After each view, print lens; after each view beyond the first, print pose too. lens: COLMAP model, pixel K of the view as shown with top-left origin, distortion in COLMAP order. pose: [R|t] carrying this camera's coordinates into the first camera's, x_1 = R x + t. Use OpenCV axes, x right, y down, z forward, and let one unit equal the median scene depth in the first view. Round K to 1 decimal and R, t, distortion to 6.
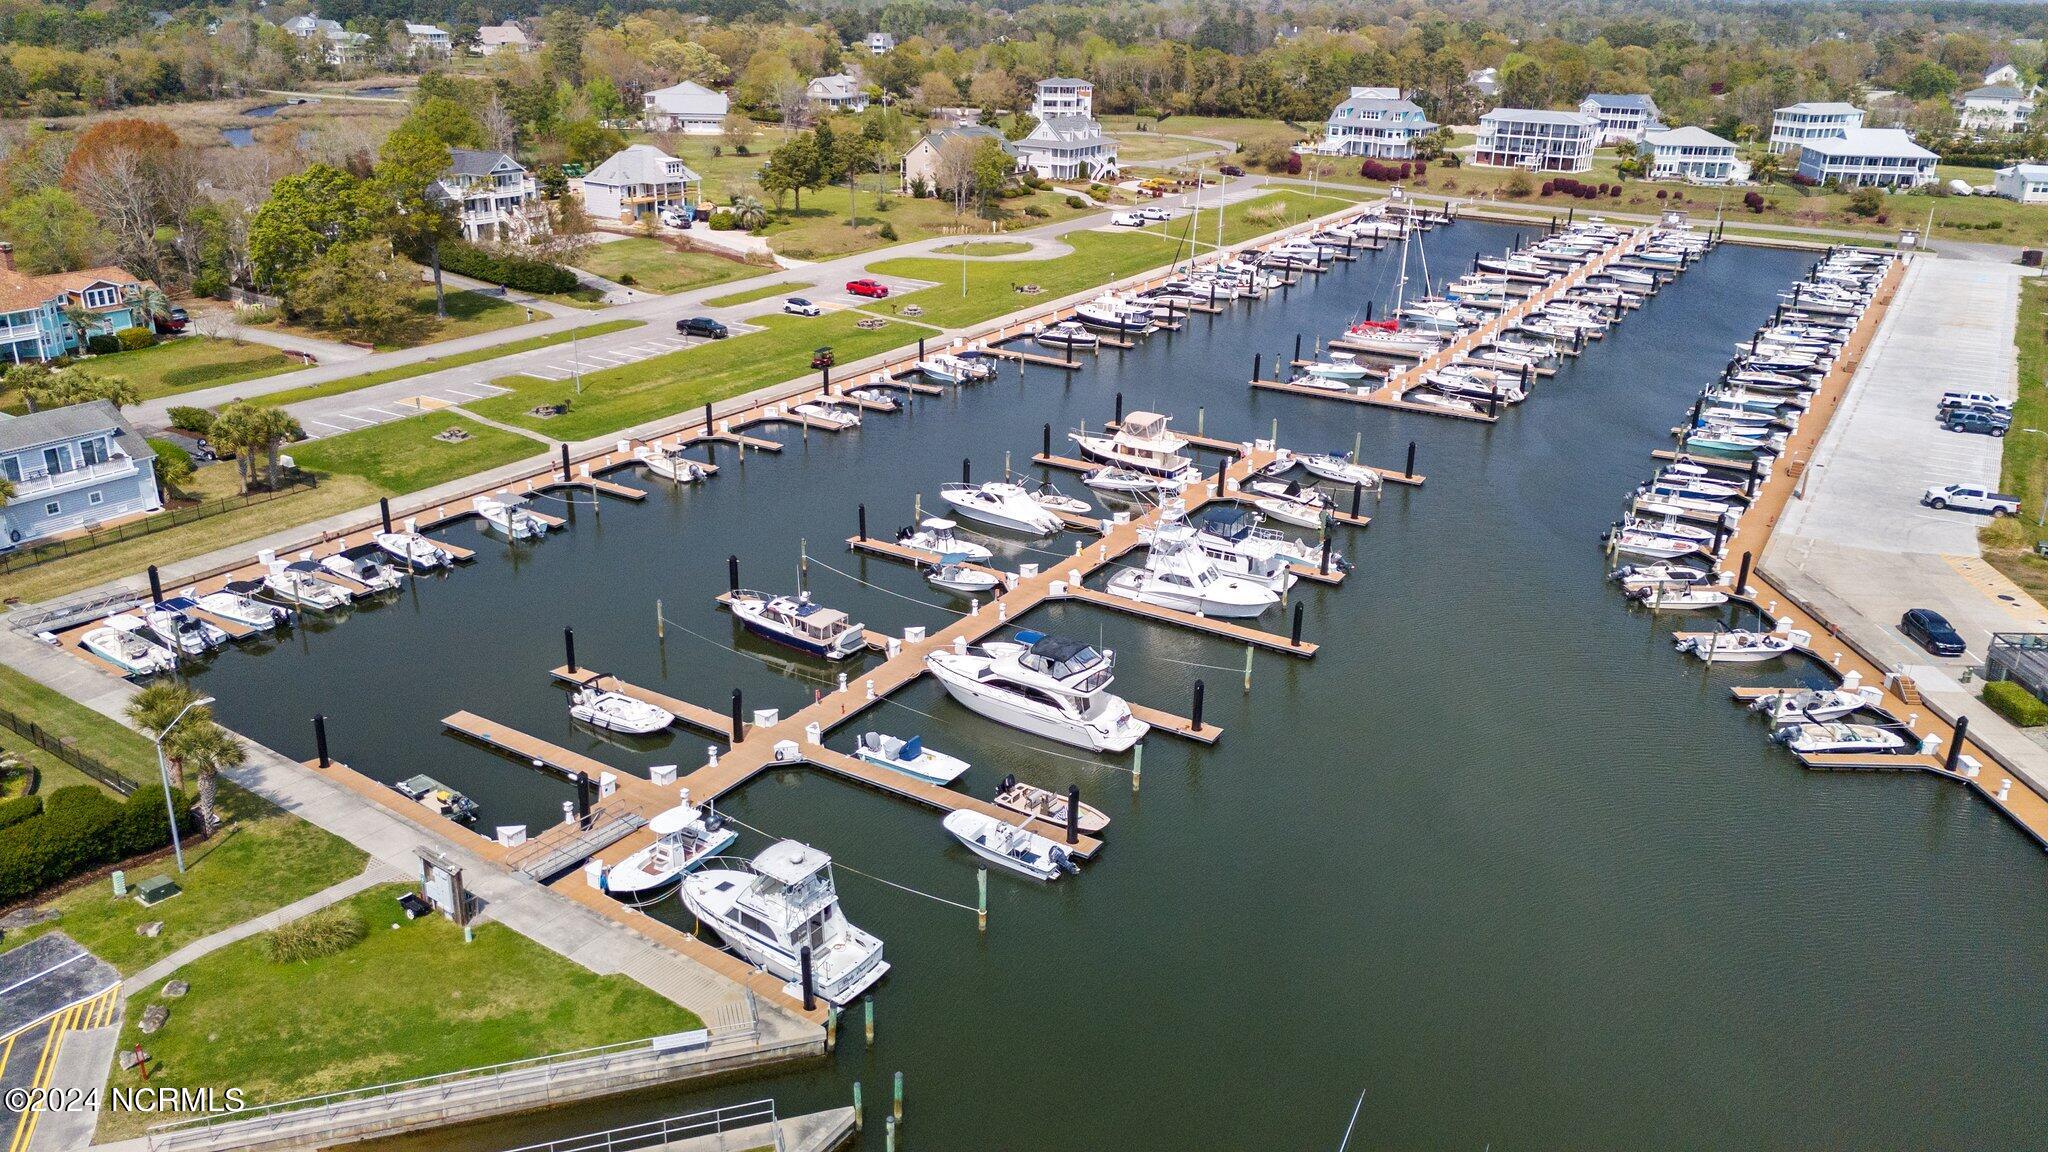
lens RADIAL K [[1497.0, 0, 1026.7], [0, 1497.0, 576.9], [0, 0, 1]] dist [0.078553, -0.069104]
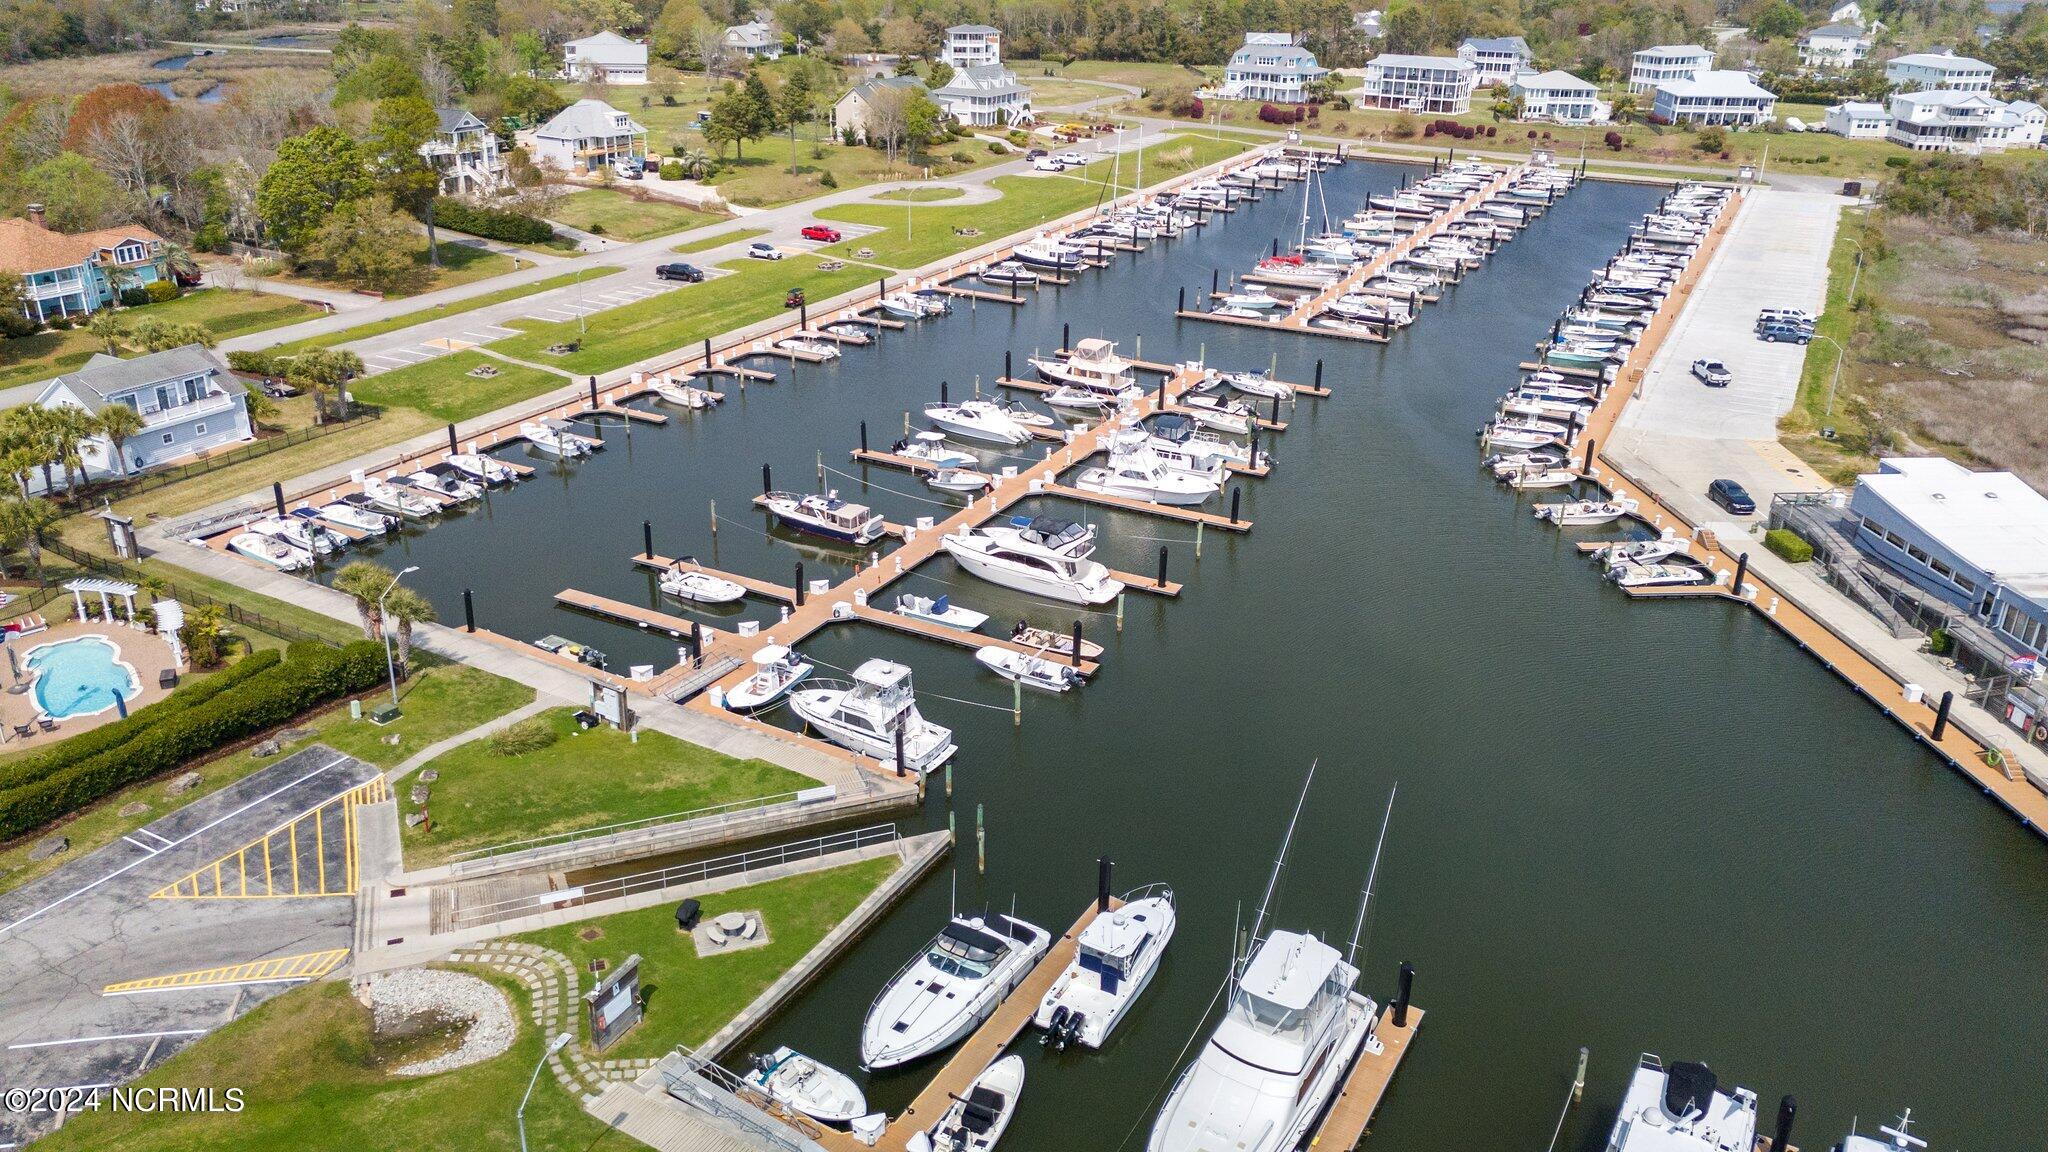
lens RADIAL K [[1497.0, 0, 1026.7], [0, 1497.0, 576.9], [0, 0, 1]] dist [0.078553, -0.069104]
pose [[0.997409, -0.031338, 0.064750, -0.044304], [0.028842, 0.998818, 0.039125, 0.022648], [-0.065899, -0.037156, 0.997134, -0.134114]]
